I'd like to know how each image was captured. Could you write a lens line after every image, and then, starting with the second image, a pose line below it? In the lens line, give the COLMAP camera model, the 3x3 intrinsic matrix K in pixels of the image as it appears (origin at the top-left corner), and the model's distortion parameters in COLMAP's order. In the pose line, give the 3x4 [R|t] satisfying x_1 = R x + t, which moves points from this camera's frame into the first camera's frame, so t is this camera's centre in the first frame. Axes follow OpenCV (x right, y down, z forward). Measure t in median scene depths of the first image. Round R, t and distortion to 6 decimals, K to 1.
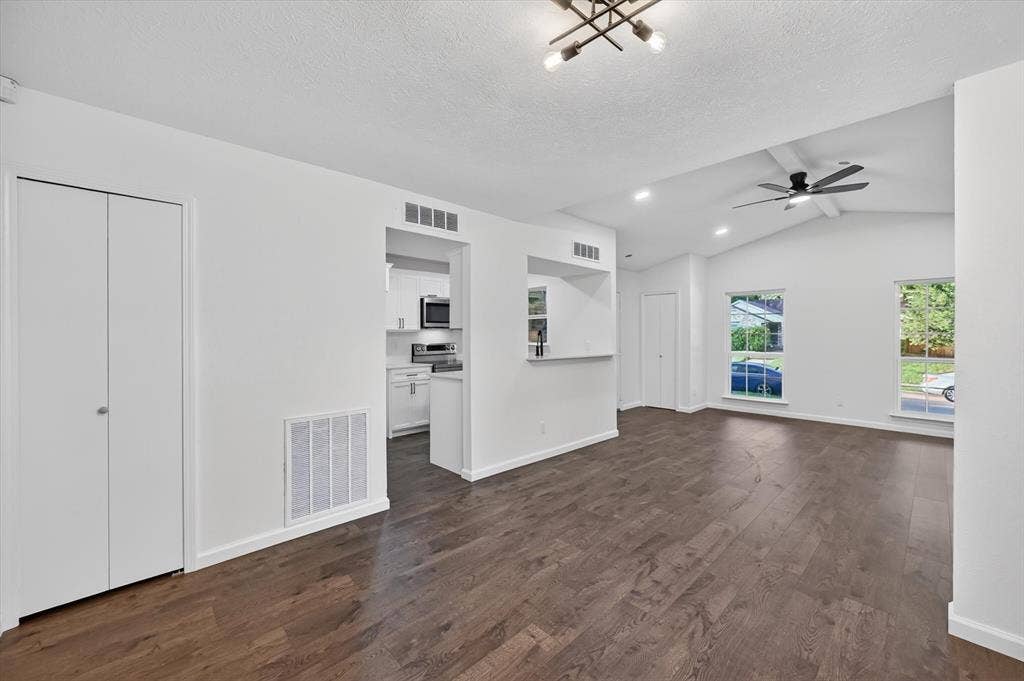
lens RADIAL K [[406.4, 0, 521.3], [0, 406.4, 342.3], [0, 0, 1]] dist [0.002566, -0.000190]
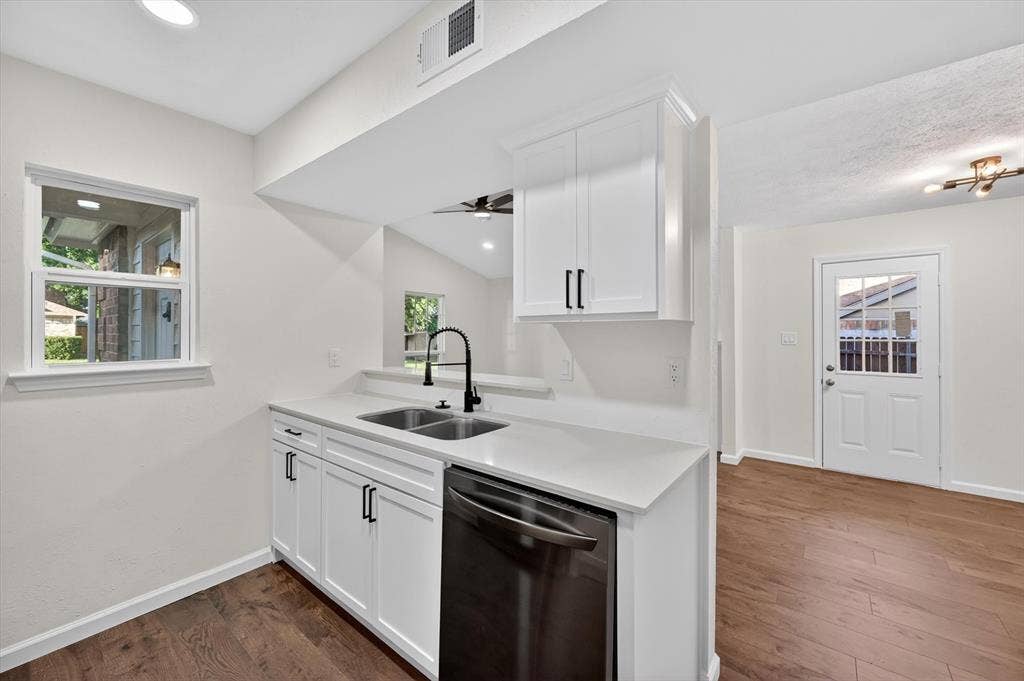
lens RADIAL K [[406.4, 0, 516.5], [0, 406.4, 329.6], [0, 0, 1]] dist [0.002566, -0.000190]
pose [[-0.142164, 0.011062, 0.989781, -0.331534], [0.017139, 0.999815, -0.008713, -0.017286], [-0.989695, 0.015726, -0.142327, 0.798589]]
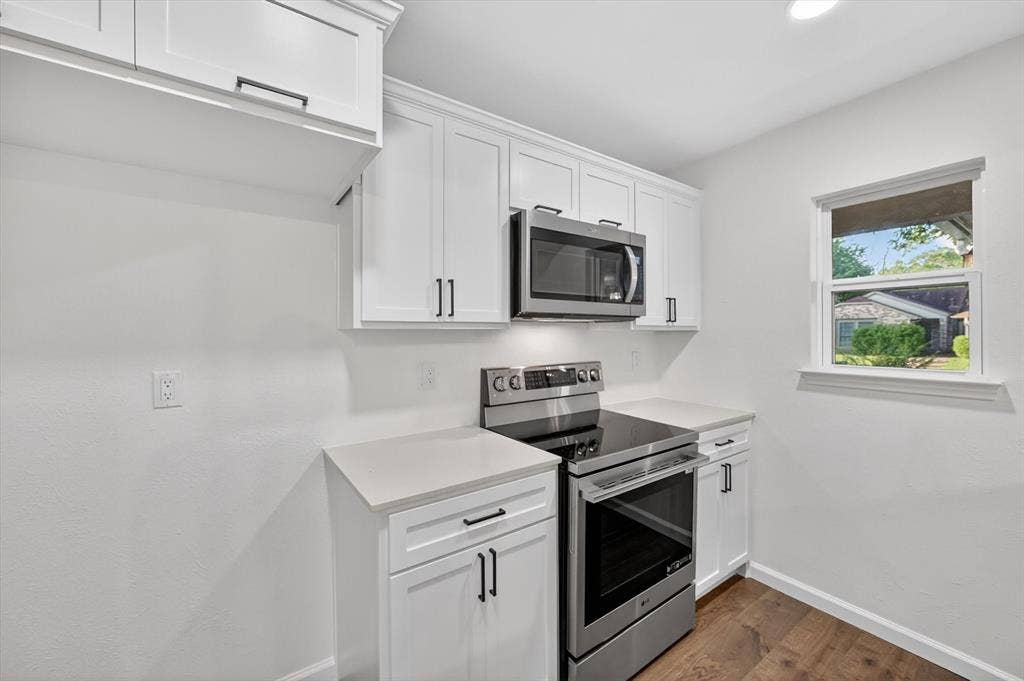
lens RADIAL K [[406.4, 0, 516.0], [0, 406.4, 329.4], [0, 0, 1]] dist [0.002566, -0.000190]
pose [[0.989126, 0.003879, -0.147017, -0.202154], [-0.007743, 0.999639, -0.025720, -0.018406], [0.146865, 0.026579, 0.988799, 0.715996]]
